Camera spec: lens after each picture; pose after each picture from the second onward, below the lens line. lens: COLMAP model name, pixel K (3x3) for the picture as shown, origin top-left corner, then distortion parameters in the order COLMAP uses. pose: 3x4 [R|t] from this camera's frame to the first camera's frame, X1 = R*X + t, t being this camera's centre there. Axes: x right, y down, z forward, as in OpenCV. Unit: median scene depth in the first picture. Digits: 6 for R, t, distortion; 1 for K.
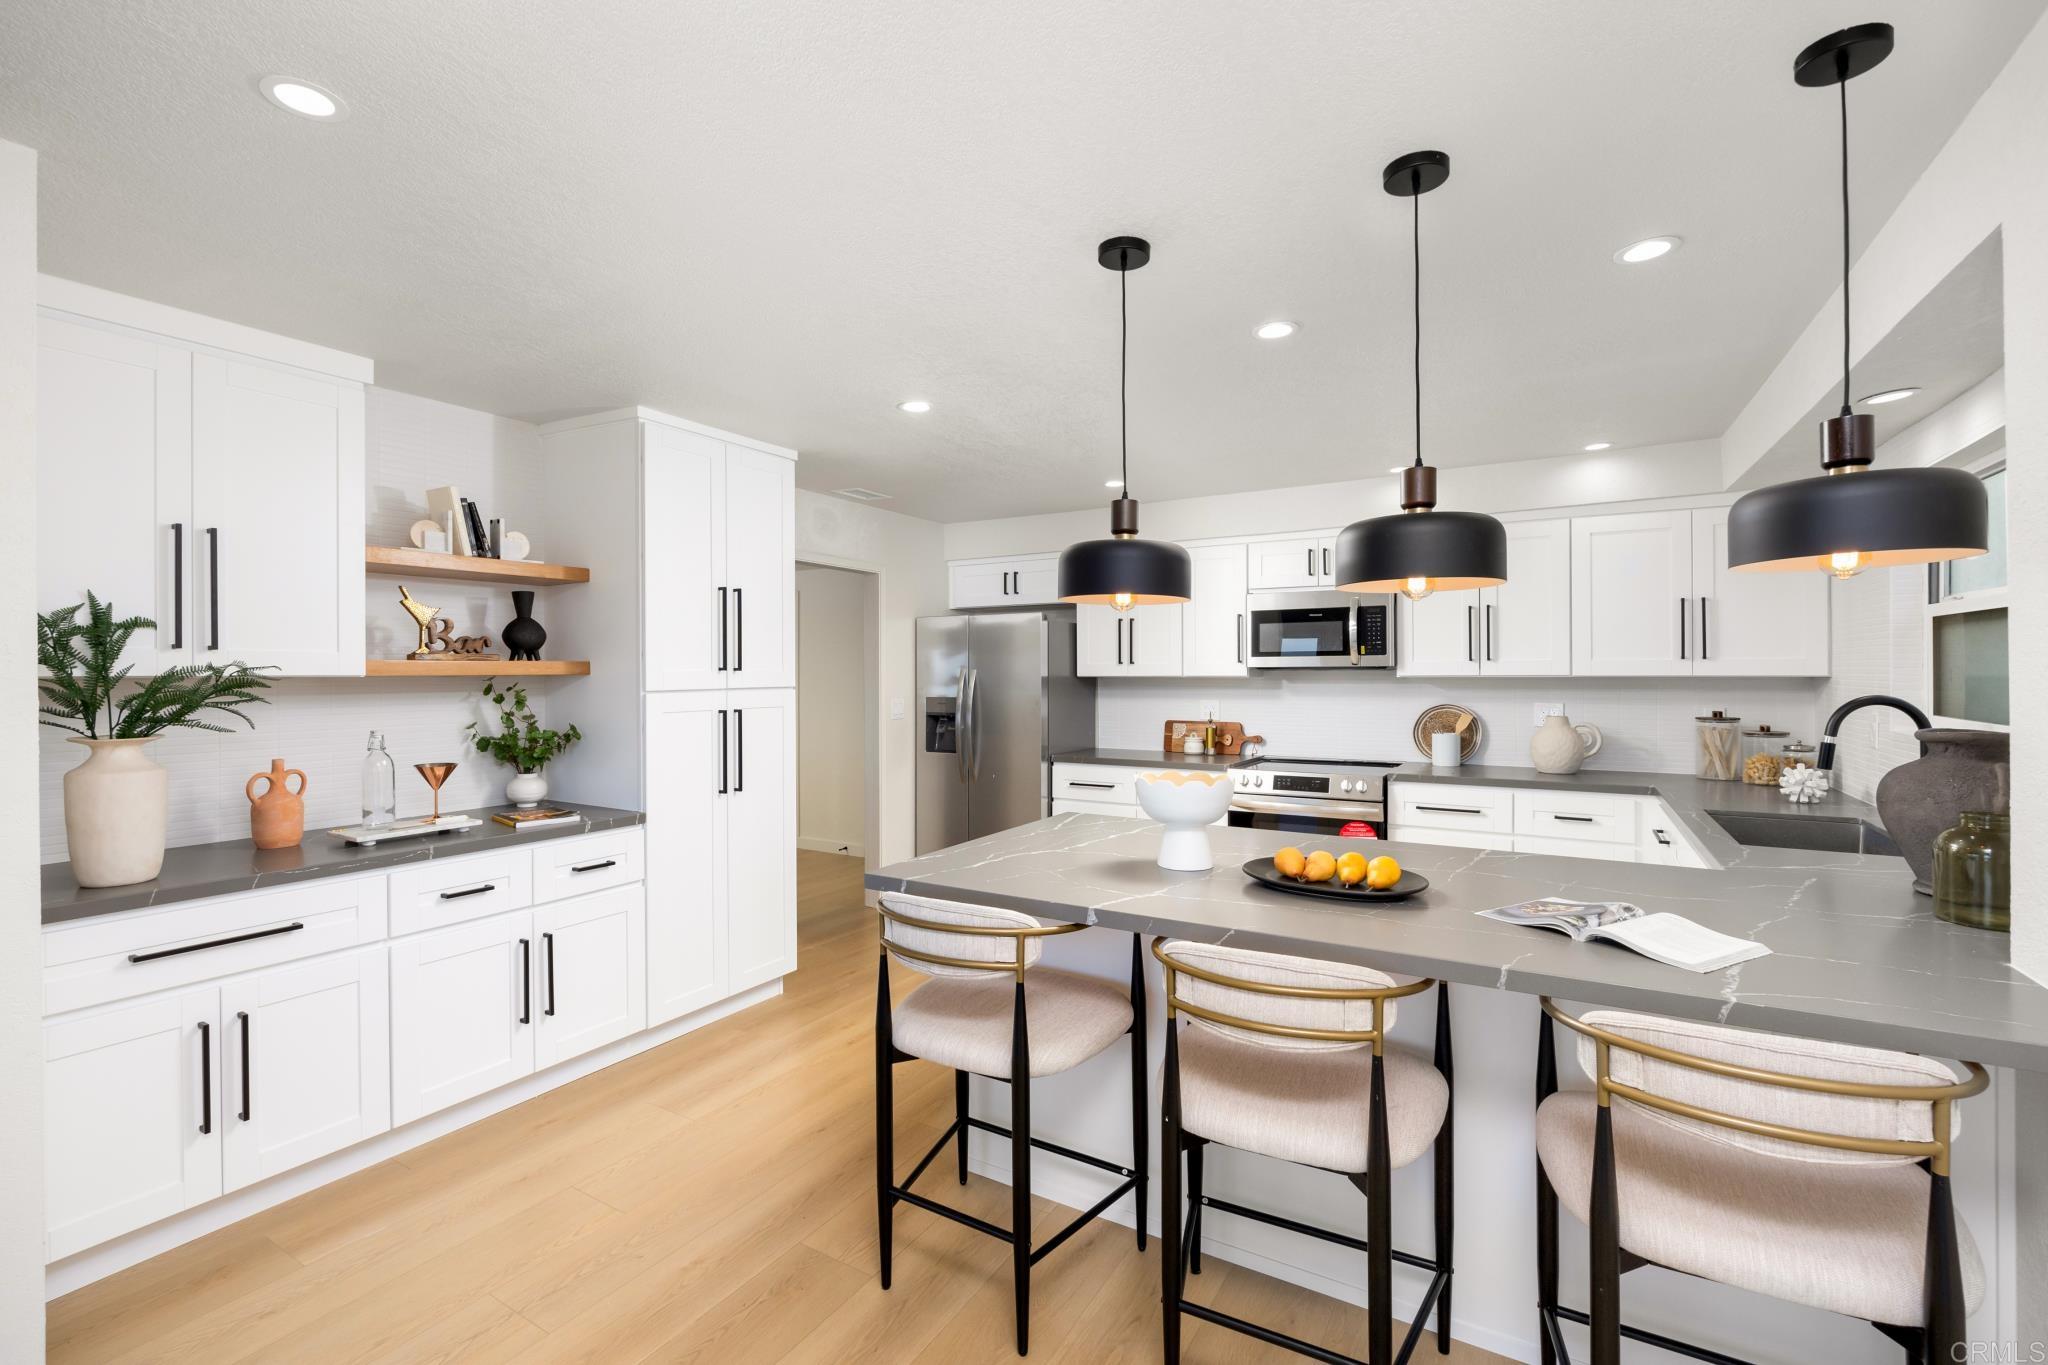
lens RADIAL K [[887.1, 0, 1024.5], [0, 887.1, 674.9], [0, 0, 1]] dist [0.000059, -0.000009]
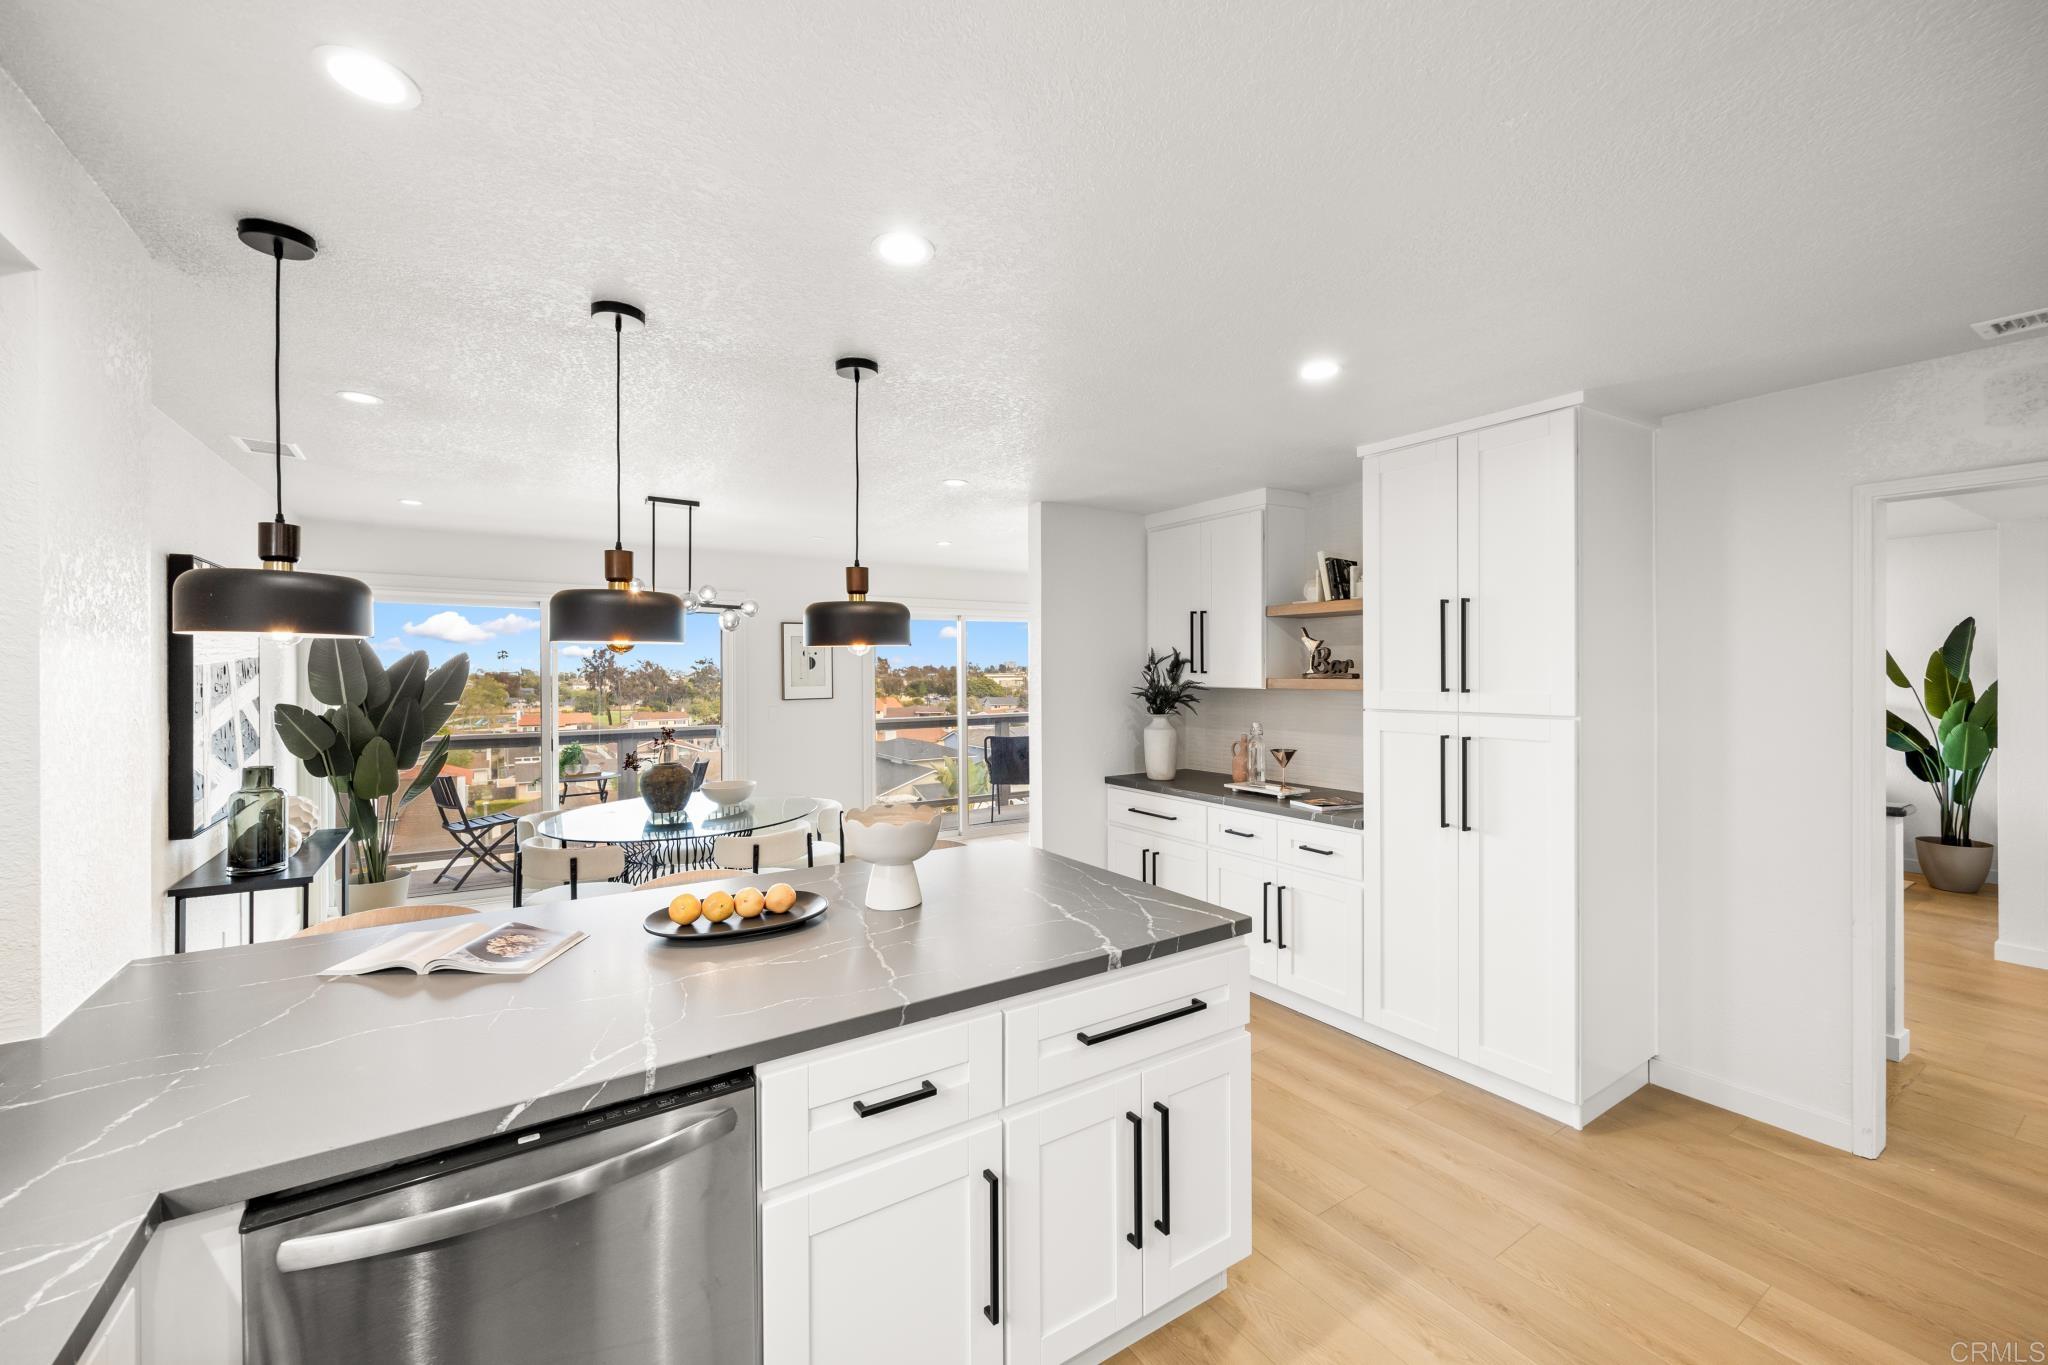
lens RADIAL K [[817.7, 0, 1027.0], [0, 817.7, 667.8], [0, 0, 1]] dist [0.000804, 0.000156]
pose [[-0.436325, 0.002189, -0.899787, 0.684436], [-0.000566, 0.999996, 0.002707, -0.035247], [0.899789, 0.001691, -0.436322, 1.119528]]
